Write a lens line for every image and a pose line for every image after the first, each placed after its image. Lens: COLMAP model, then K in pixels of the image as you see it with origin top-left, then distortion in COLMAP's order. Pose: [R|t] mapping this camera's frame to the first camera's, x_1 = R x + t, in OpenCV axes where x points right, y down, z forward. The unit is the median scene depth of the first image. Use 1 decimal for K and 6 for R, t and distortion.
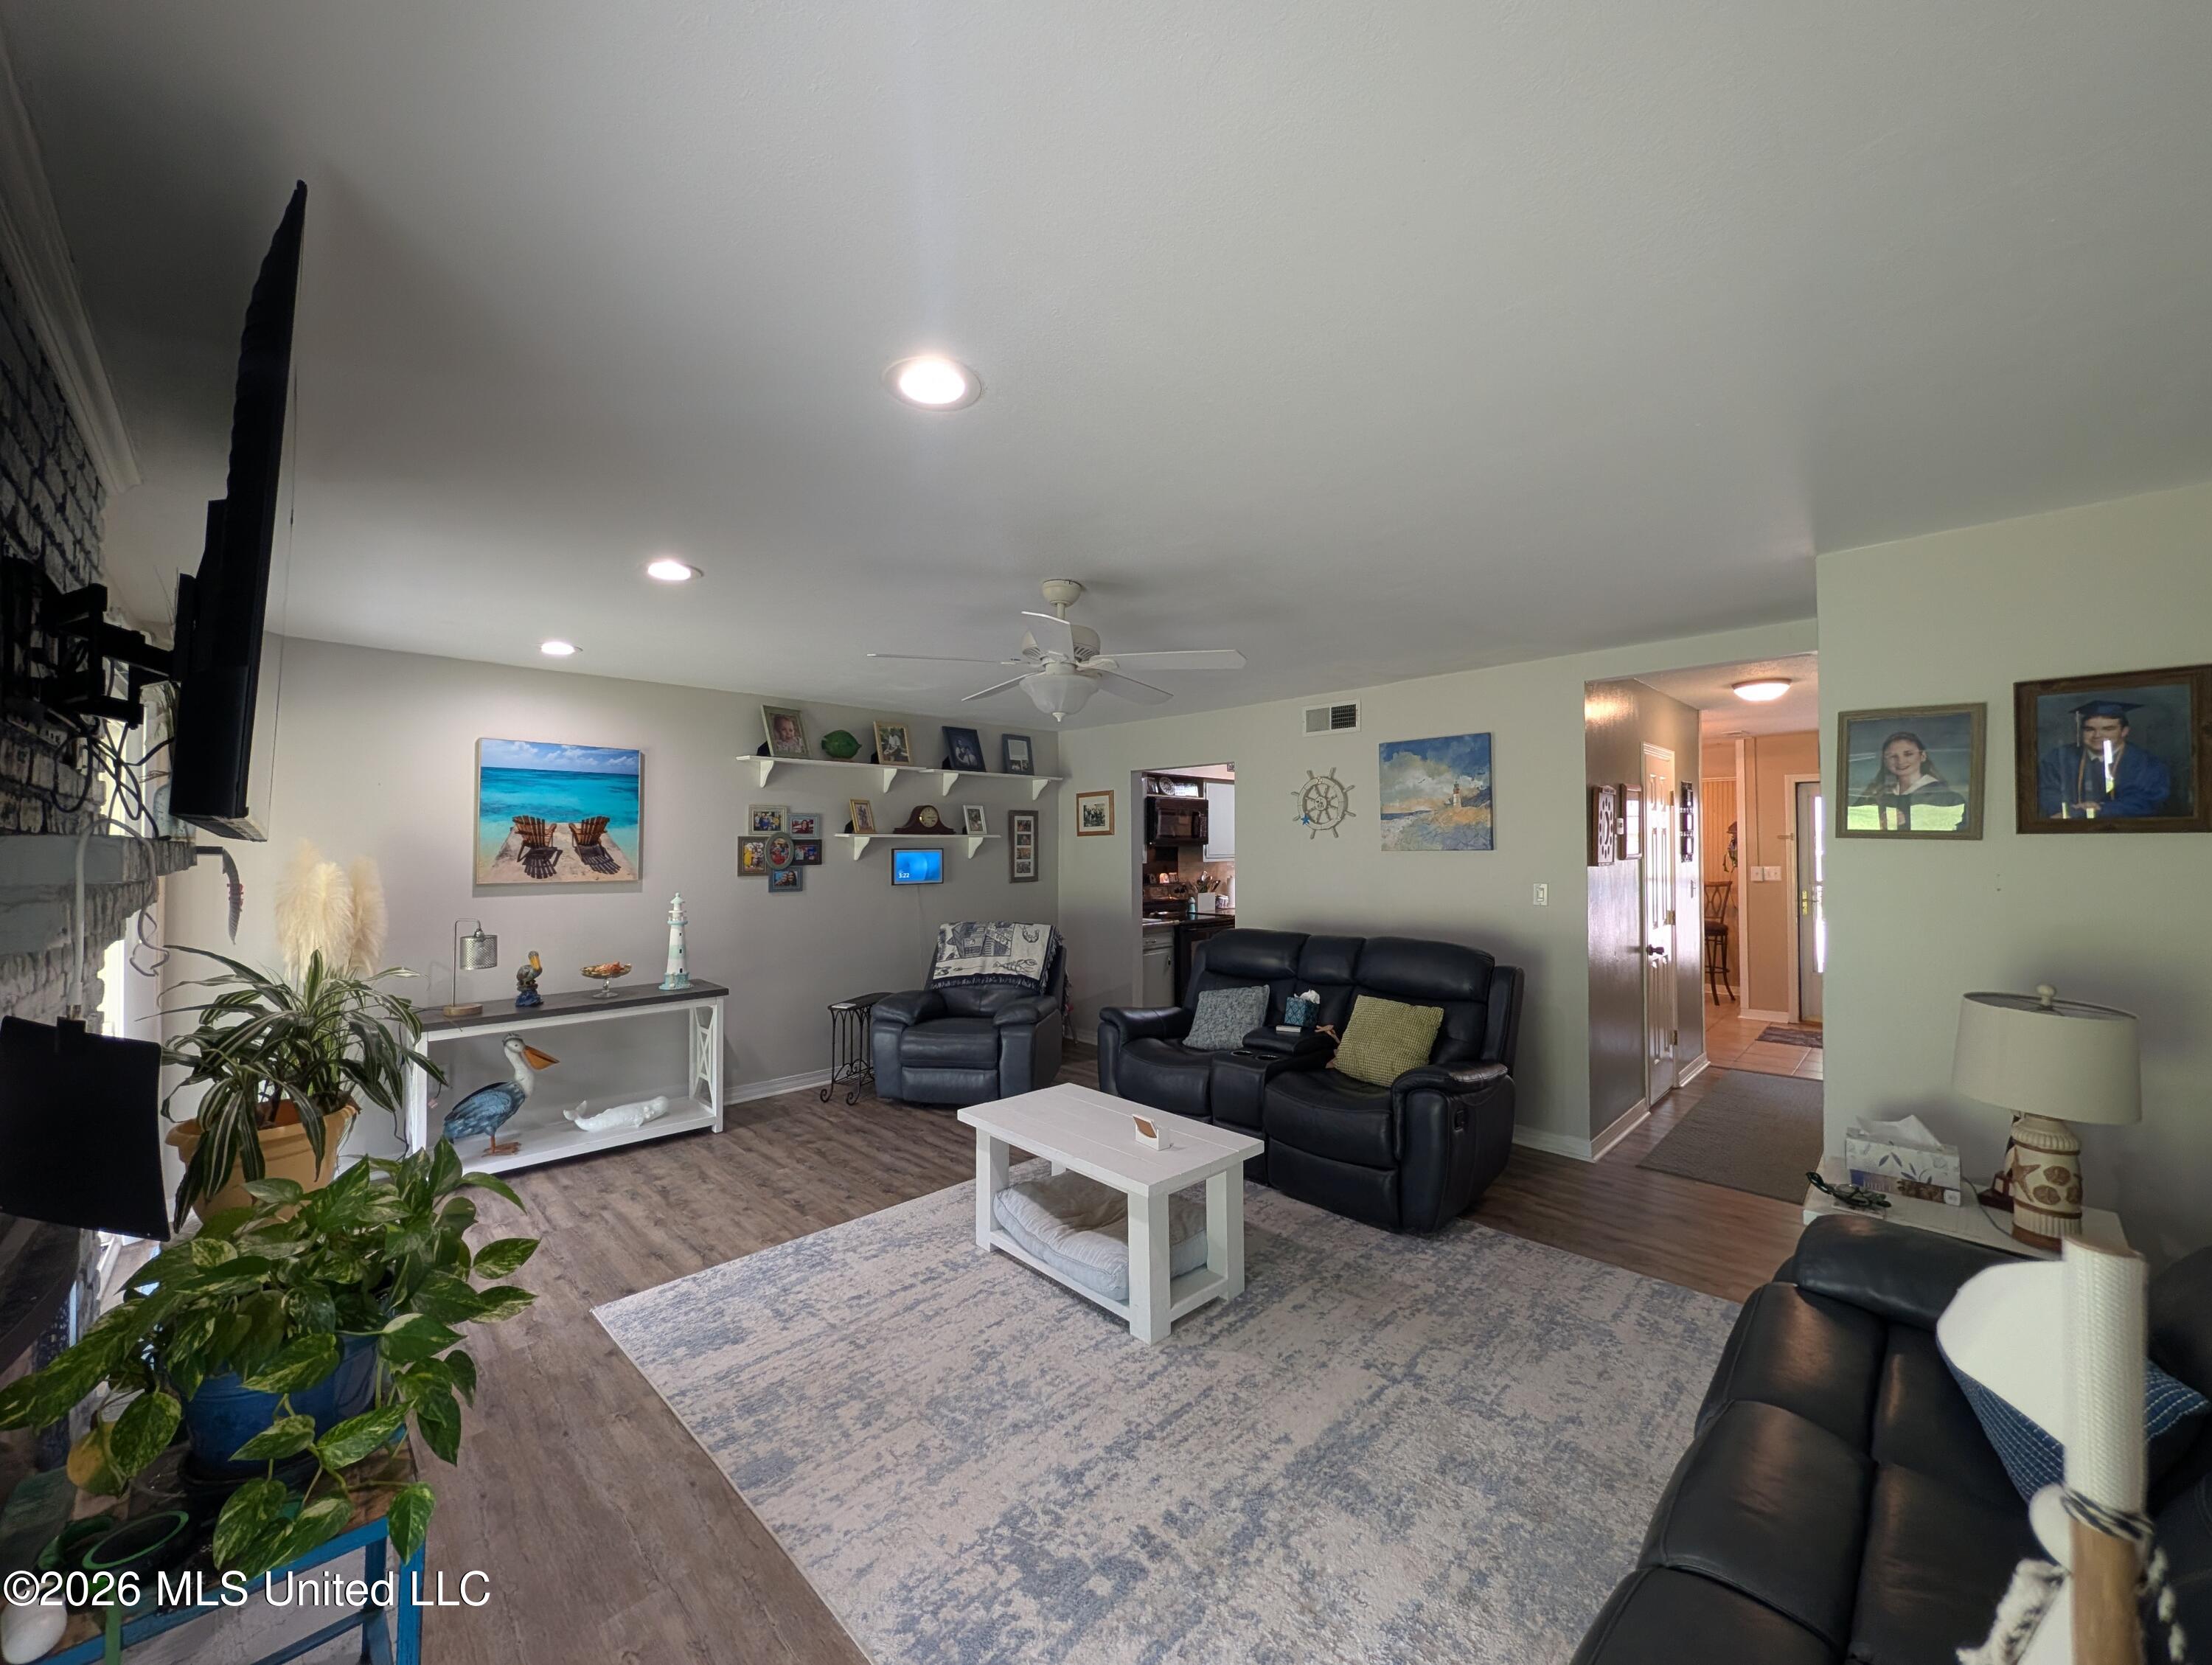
lens RADIAL K [[853.8, 0, 1103.6], [0, 853.8, 843.5], [0, 0, 1]] dist [-0.000142, 0.000414]
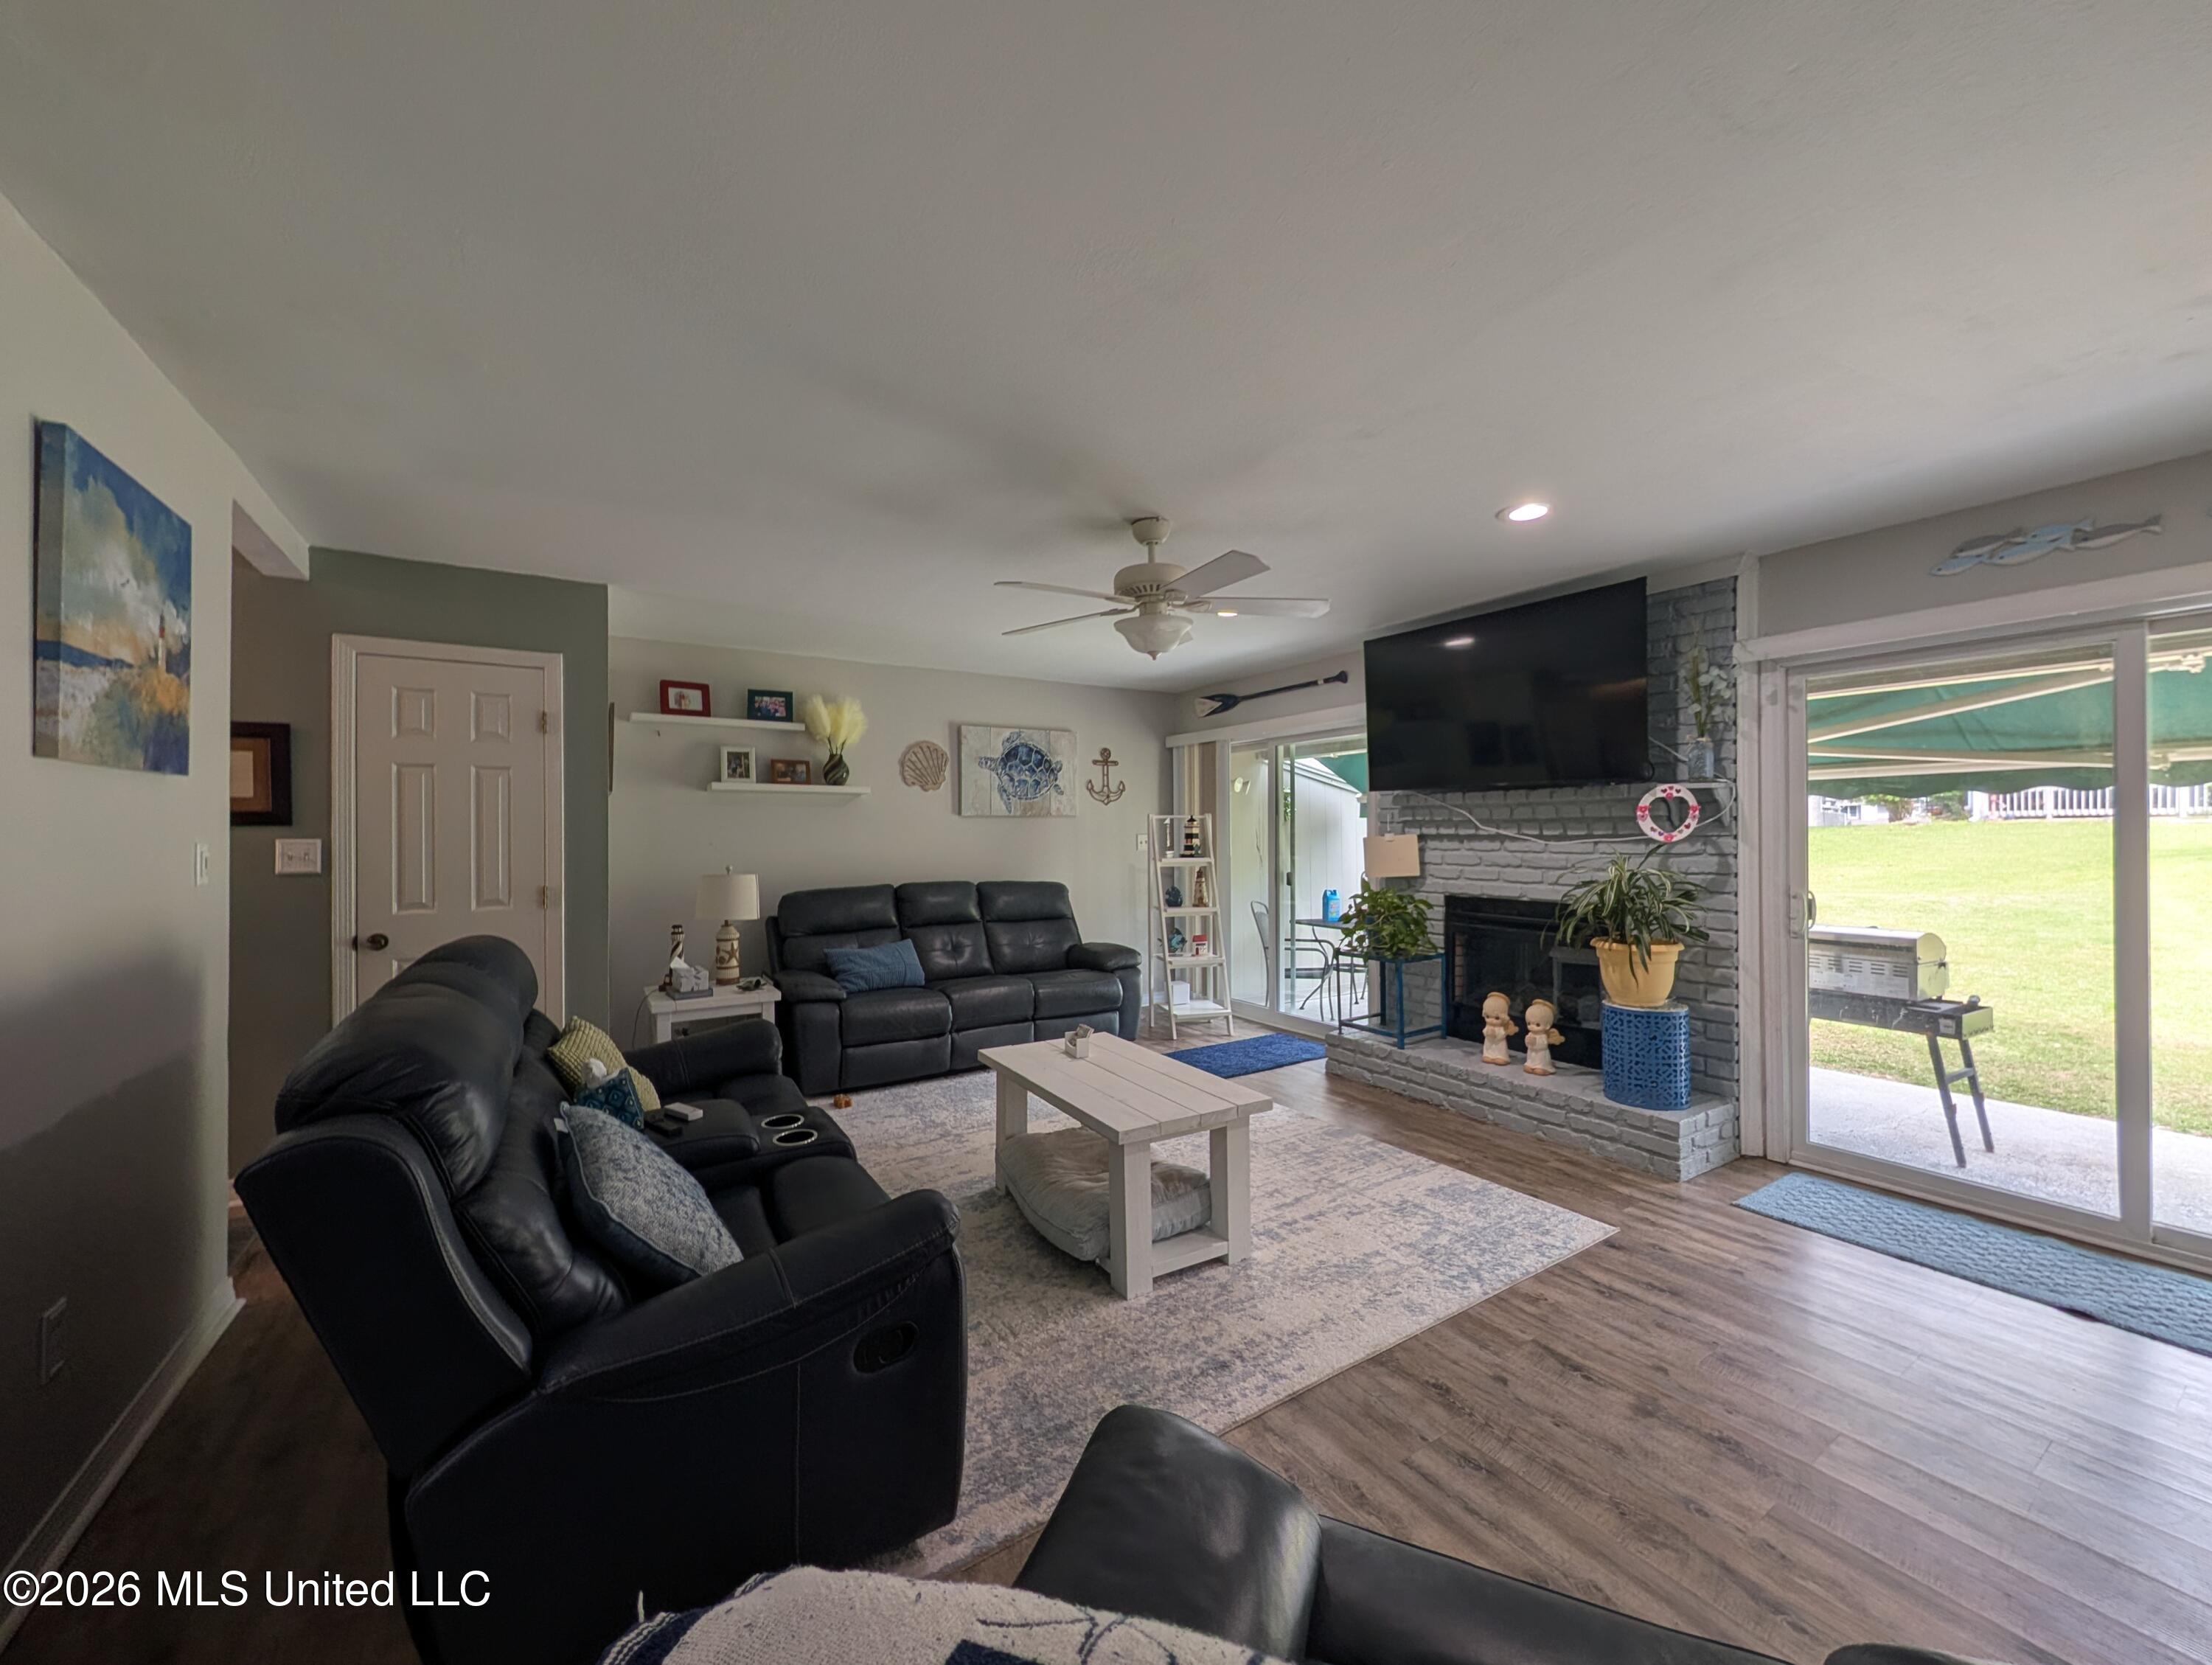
lens RADIAL K [[853.8, 0, 1113.3], [0, 853.8, 821.0], [0, 0, 1]] dist [-0.000142, 0.000414]
pose [[-0.980649, 0.010061, 0.195514, -0.190364], [0.006602, 0.999810, -0.018336, 0.064651], [-0.195662, -0.016690, -0.980529, 1.902972]]
